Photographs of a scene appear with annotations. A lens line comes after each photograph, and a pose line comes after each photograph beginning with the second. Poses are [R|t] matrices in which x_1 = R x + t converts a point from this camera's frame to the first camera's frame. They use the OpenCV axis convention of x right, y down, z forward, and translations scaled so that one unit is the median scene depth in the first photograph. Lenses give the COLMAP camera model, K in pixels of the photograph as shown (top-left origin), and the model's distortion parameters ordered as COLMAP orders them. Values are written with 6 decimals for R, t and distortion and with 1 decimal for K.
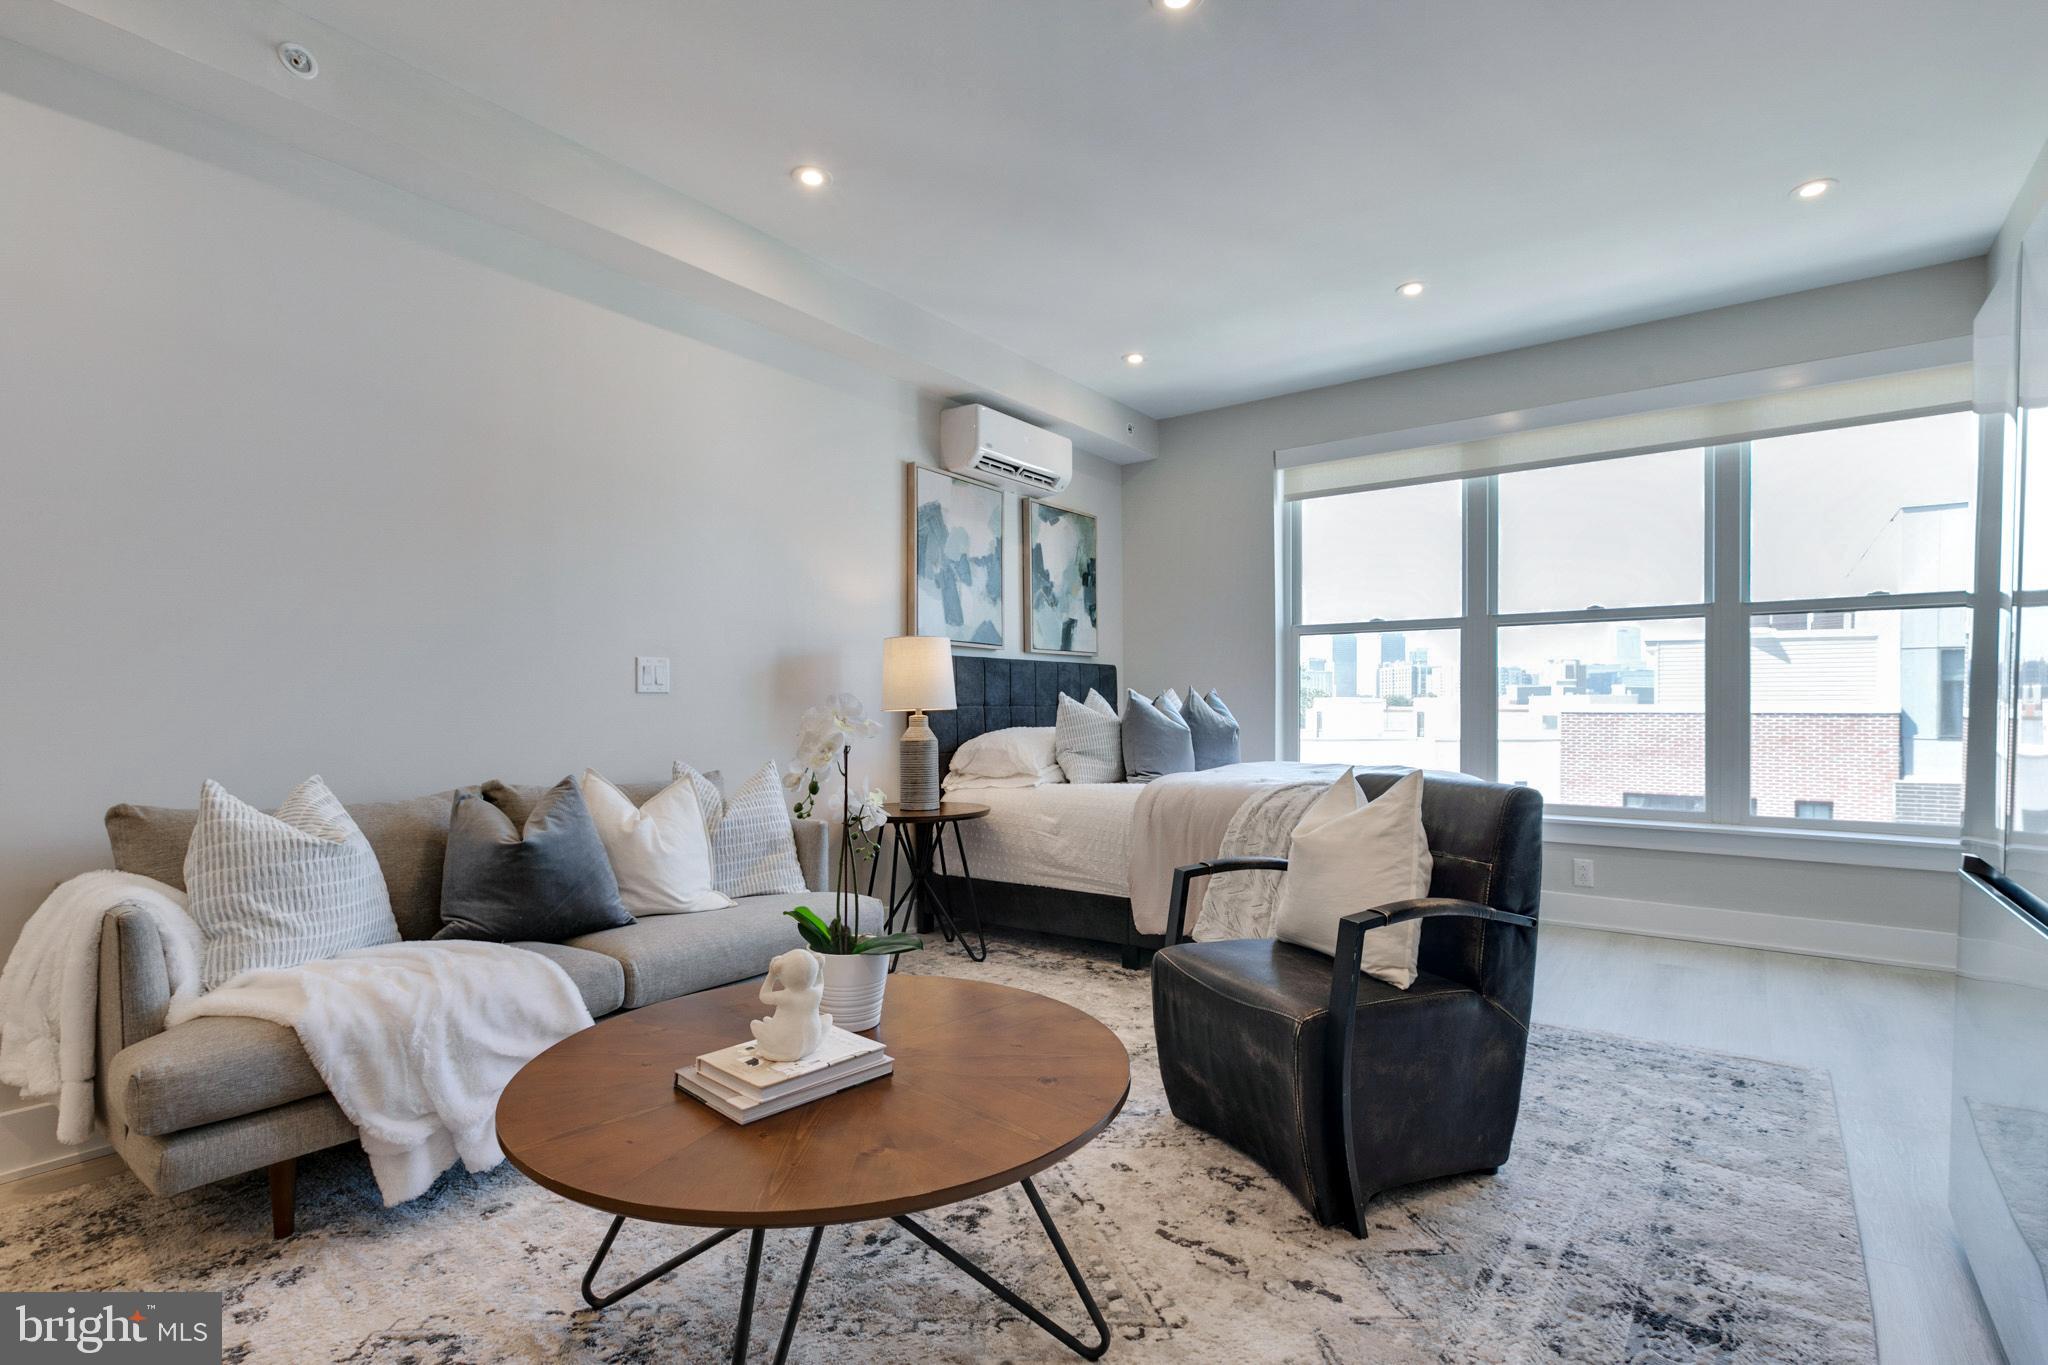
lens RADIAL K [[964.6, 0, 1024.4], [0, 964.6, 707.3], [0, 0, 1]] dist [-0.002734, -0.000378]
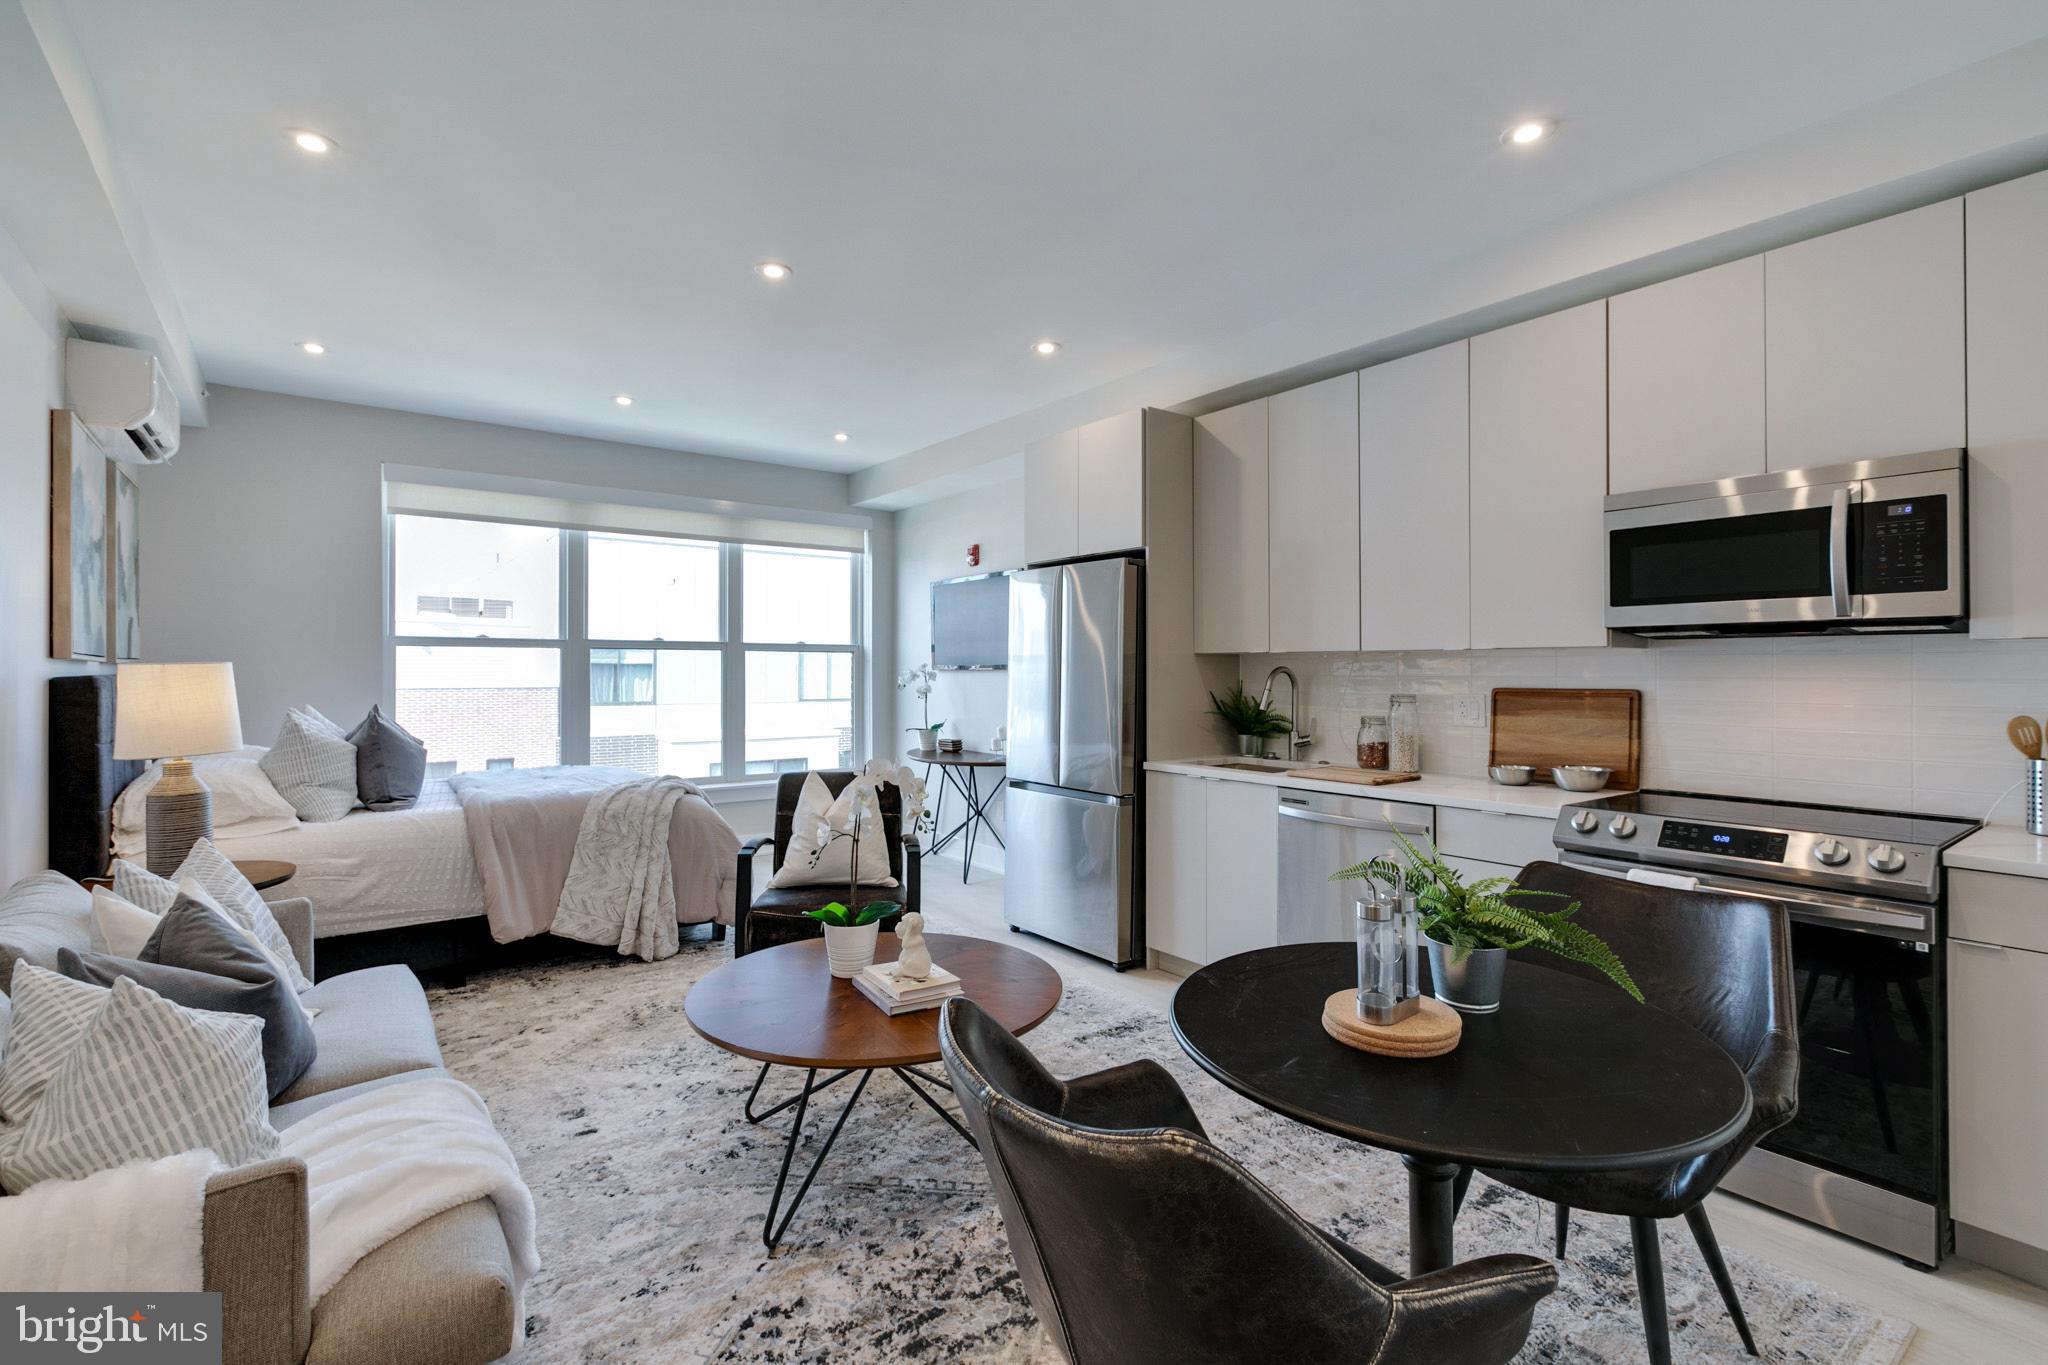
lens RADIAL K [[917.1, 0, 1018.3], [0, 917.1, 664.1], [0, 0, 1]] dist [0.003757, 0.000375]
pose [[0.277959, 0.005878, 0.960575, -0.669698], [0.002804, 0.999972, -0.006930, -0.067628], [-0.960589, 0.004620, 0.277934, 0.142415]]
